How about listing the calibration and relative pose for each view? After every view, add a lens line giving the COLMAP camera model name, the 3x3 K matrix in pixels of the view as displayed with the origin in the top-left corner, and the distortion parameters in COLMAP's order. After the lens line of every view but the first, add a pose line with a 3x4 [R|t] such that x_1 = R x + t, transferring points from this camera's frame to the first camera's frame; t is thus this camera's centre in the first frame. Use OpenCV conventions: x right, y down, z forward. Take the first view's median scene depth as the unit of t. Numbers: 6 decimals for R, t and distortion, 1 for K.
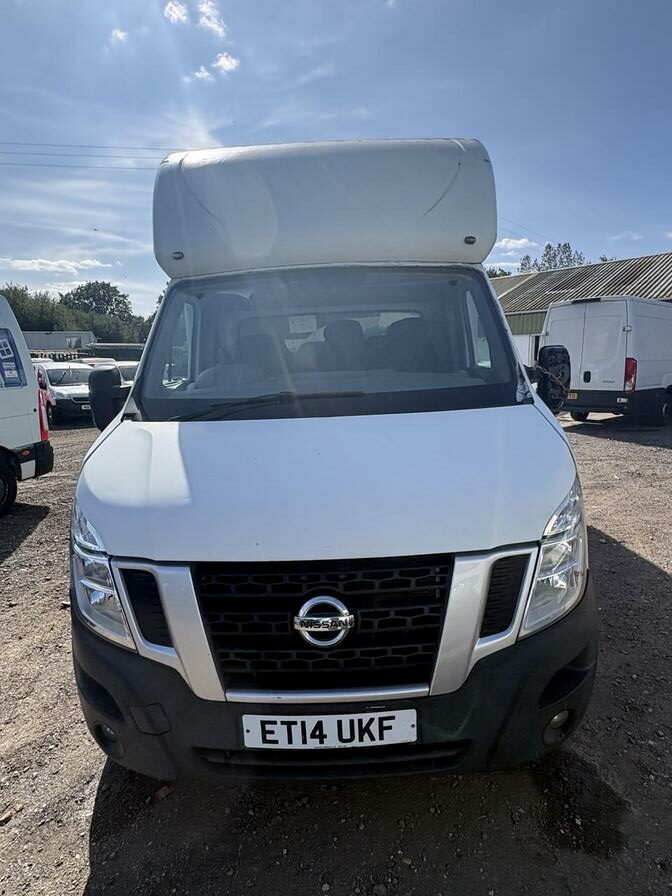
lens RADIAL K [[499.9, 0, 336.0], [0, 499.9, 448.9], [0, 0, 1]] dist [0.005876, 0.001244]
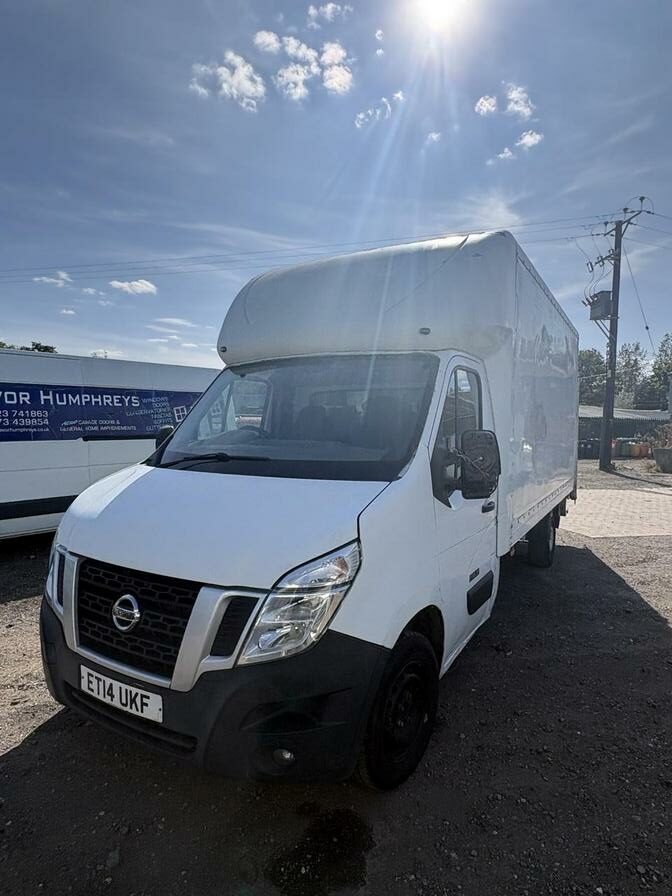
lens RADIAL K [[499.9, 0, 340.3], [0, 499.9, 449.5], [0, 0, 1]] dist [0.005876, 0.001244]
pose [[0.875385, 0.079603, -0.476827, 1.142315], [-0.134159, 0.987609, -0.081421, -0.078331], [0.464437, 0.135246, 0.875218, -0.025939]]
